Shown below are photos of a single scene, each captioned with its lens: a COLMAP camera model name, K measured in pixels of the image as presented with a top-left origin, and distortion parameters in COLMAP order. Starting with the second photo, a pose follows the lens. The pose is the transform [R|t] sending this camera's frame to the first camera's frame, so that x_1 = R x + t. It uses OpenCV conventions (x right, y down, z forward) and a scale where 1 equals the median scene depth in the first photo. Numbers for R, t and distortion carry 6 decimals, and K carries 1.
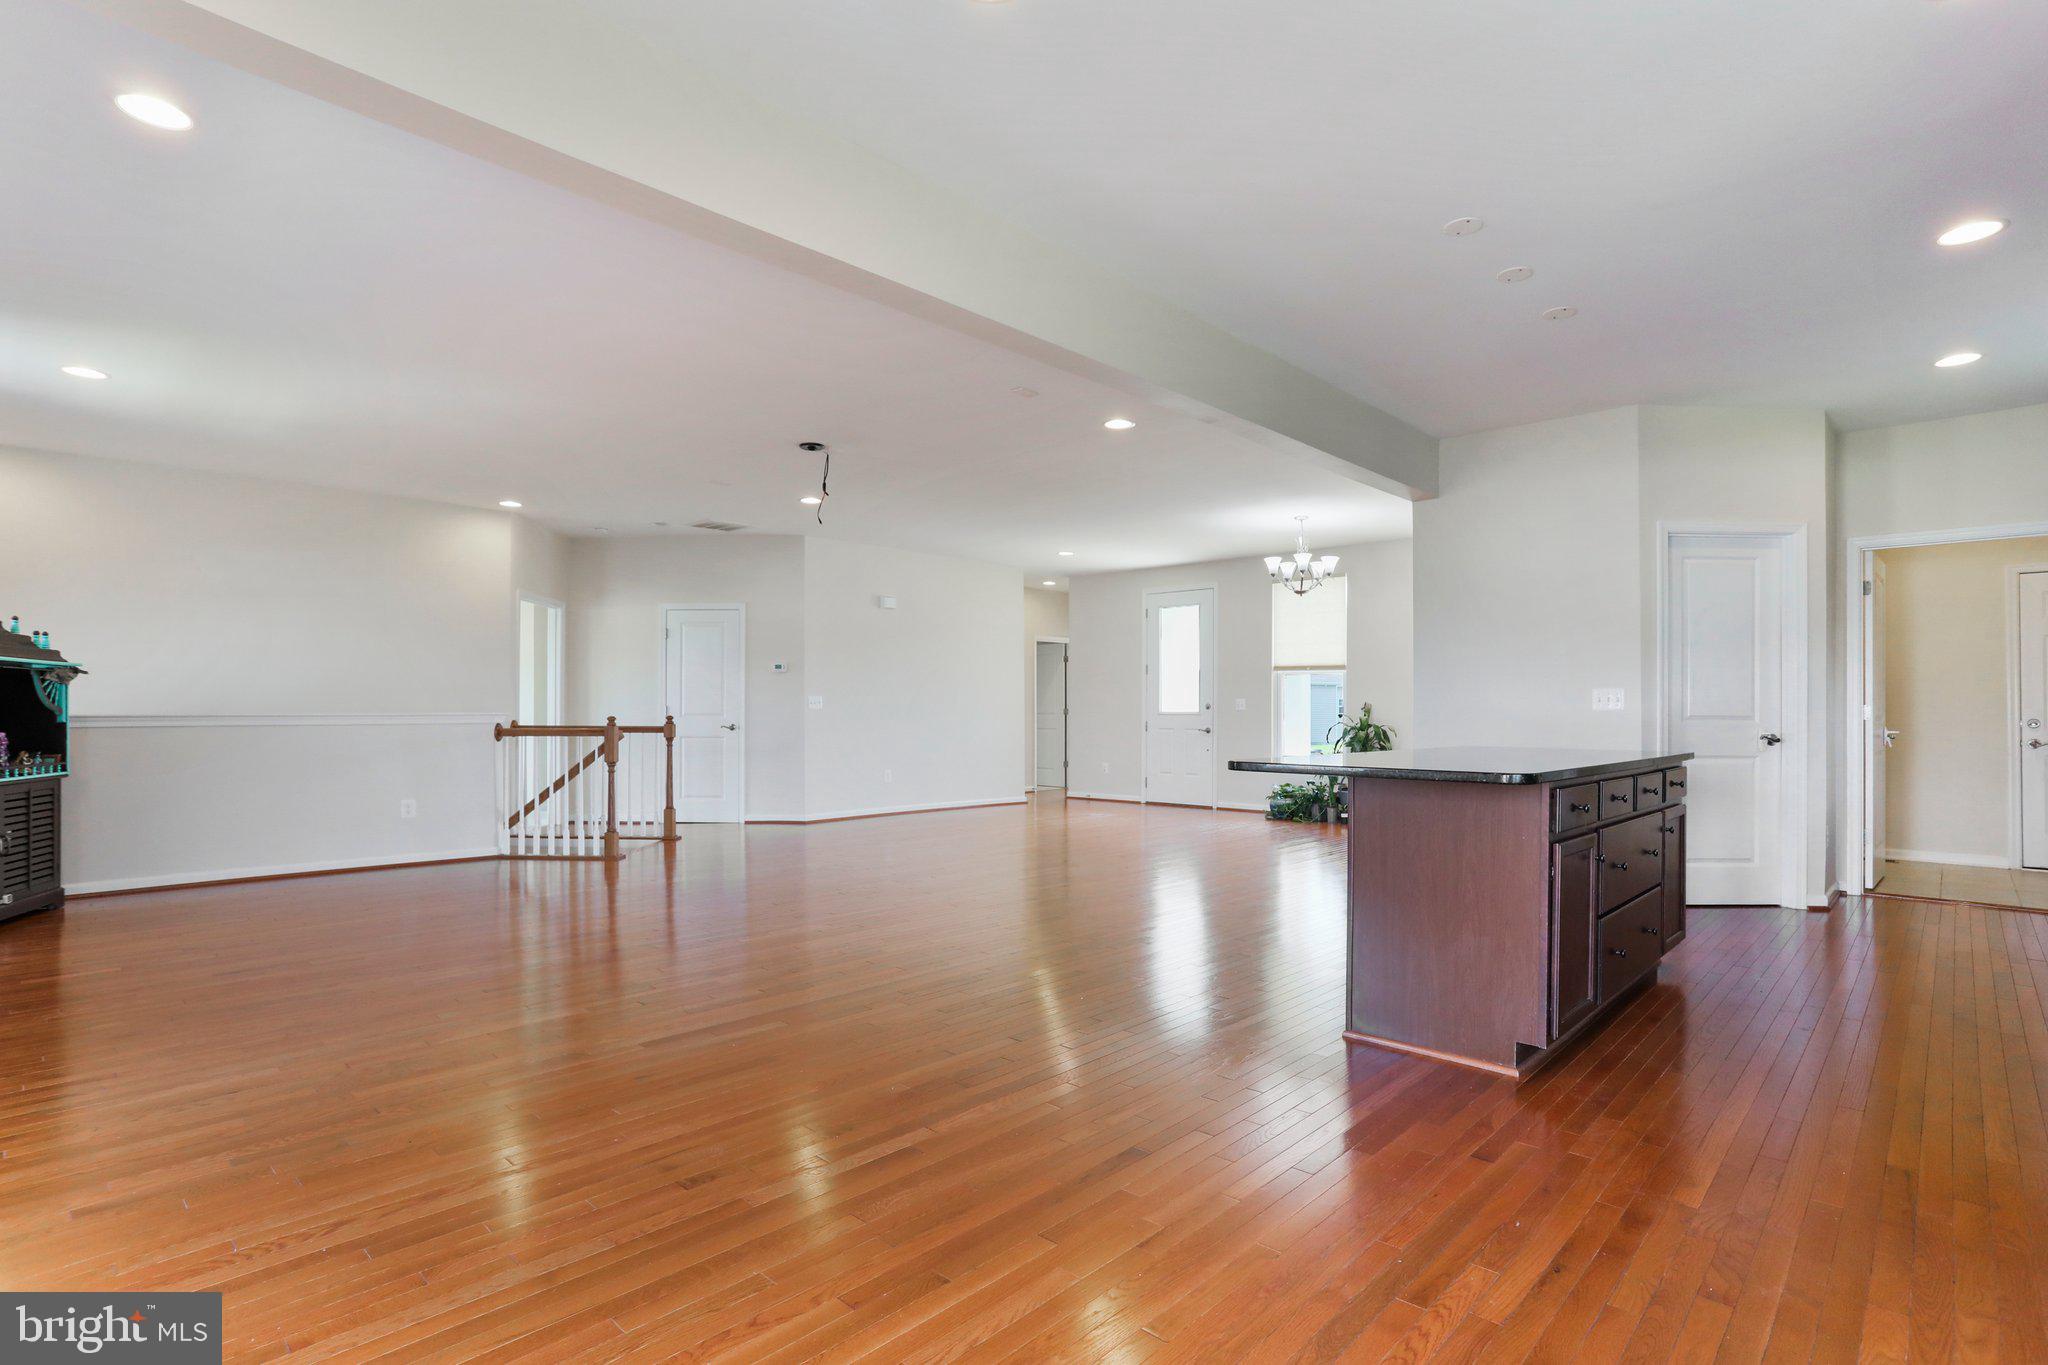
lens RADIAL K [[1013.3, 0, 1032.2], [0, 1013.3, 721.9], [0, 0, 1]] dist [-0.035383, 0.014997]
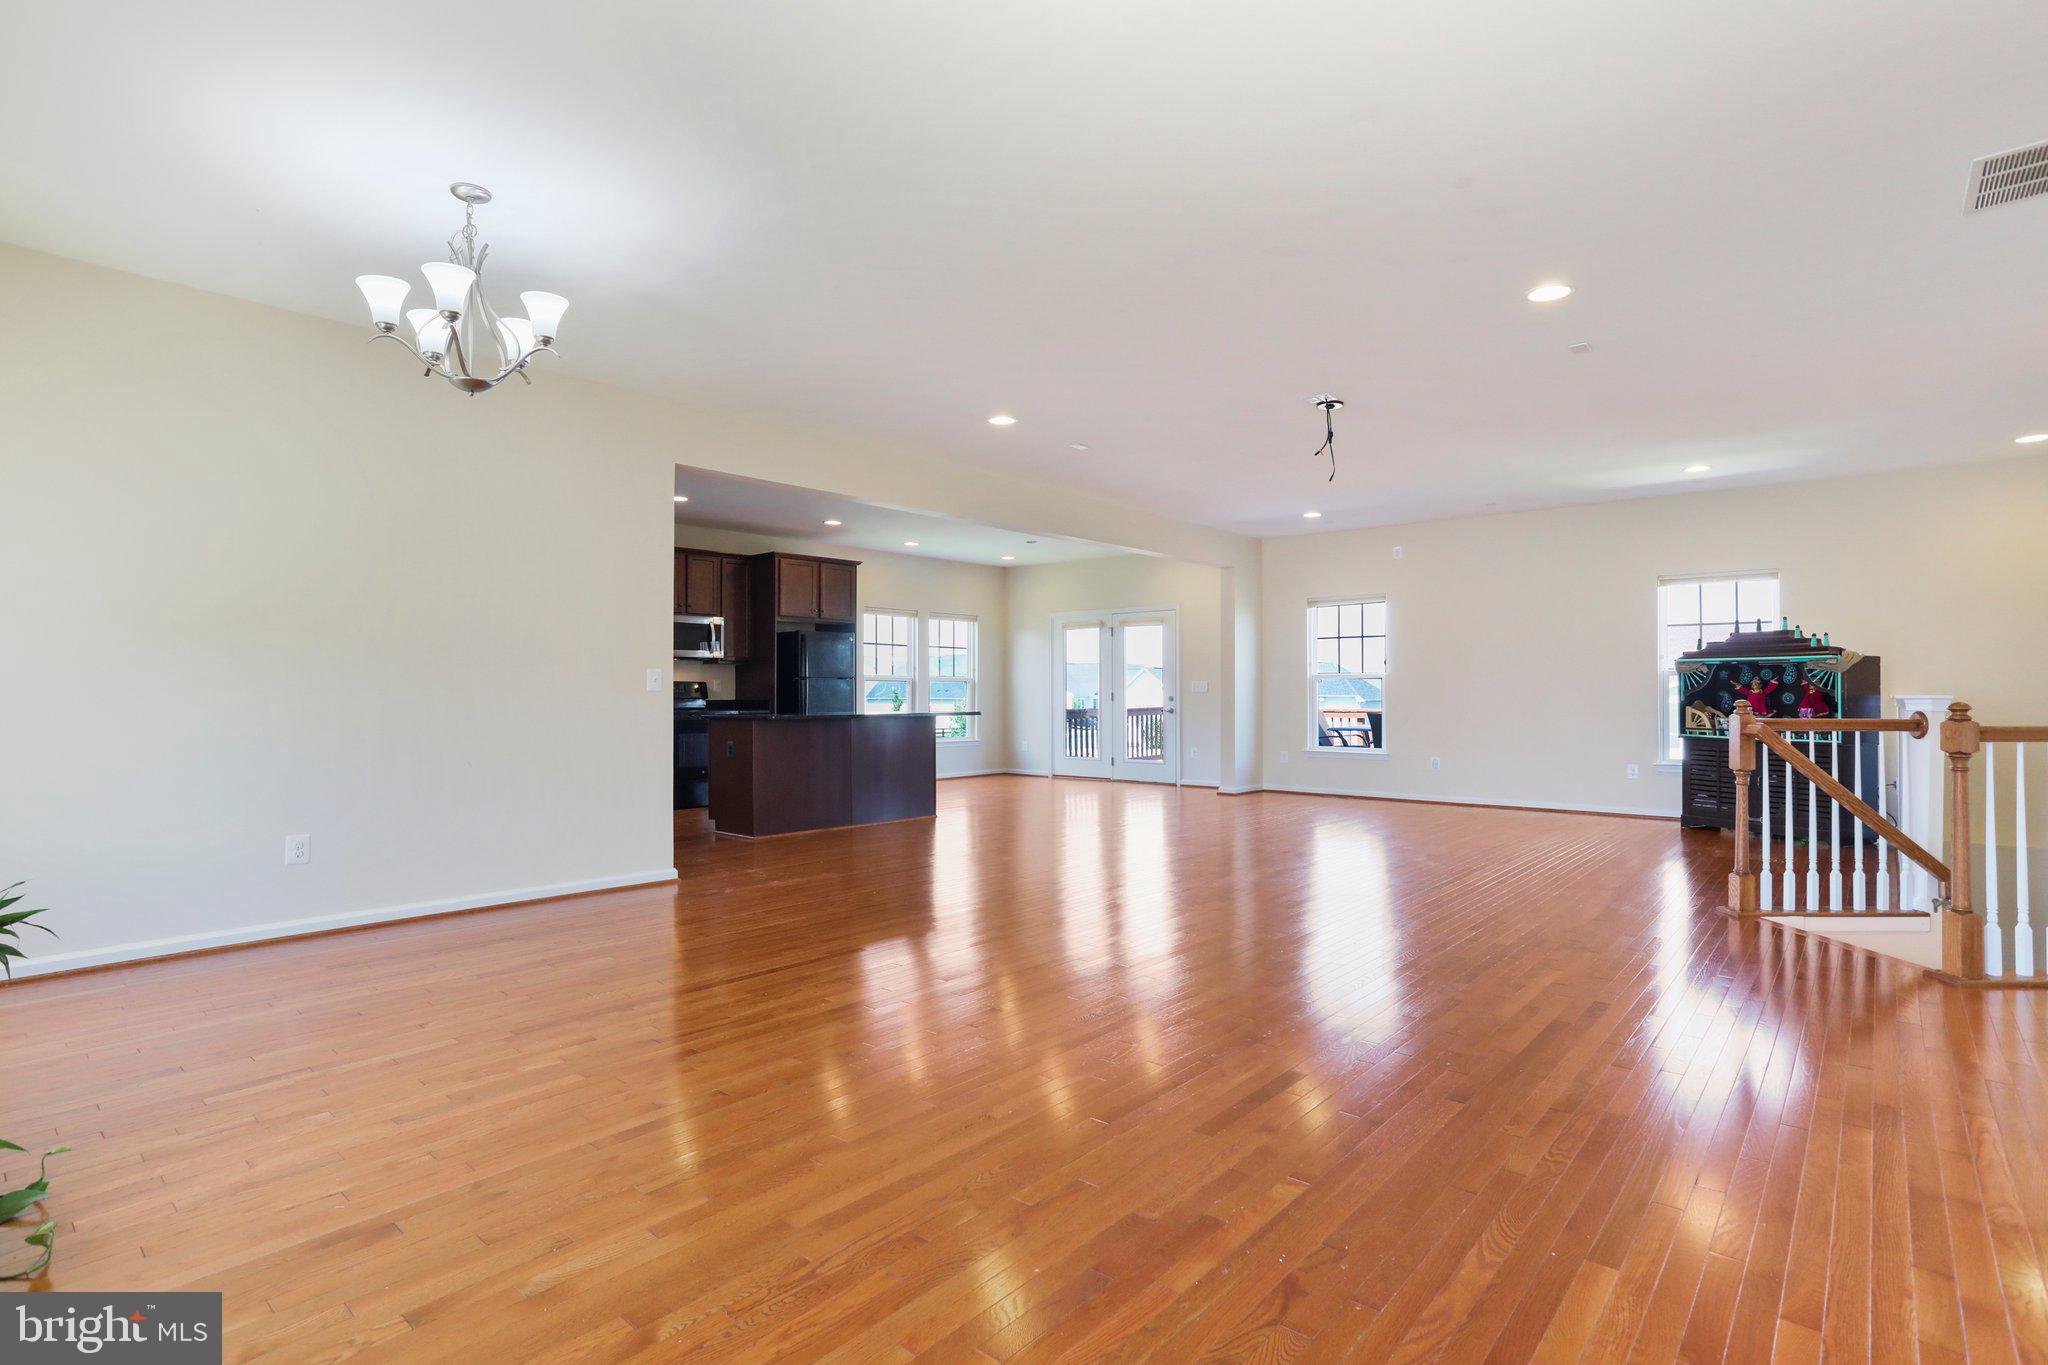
lens RADIAL K [[1013.3, 0, 1035.6], [0, 1013.3, 680.3], [0, 0, 1]] dist [-0.035383, 0.014997]
pose [[-0.999380, 0.001417, -0.035169, 0.066150], [0.001628, 0.999981, -0.005968, -0.014715], [0.035160, -0.006021, -0.999364, 1.502783]]
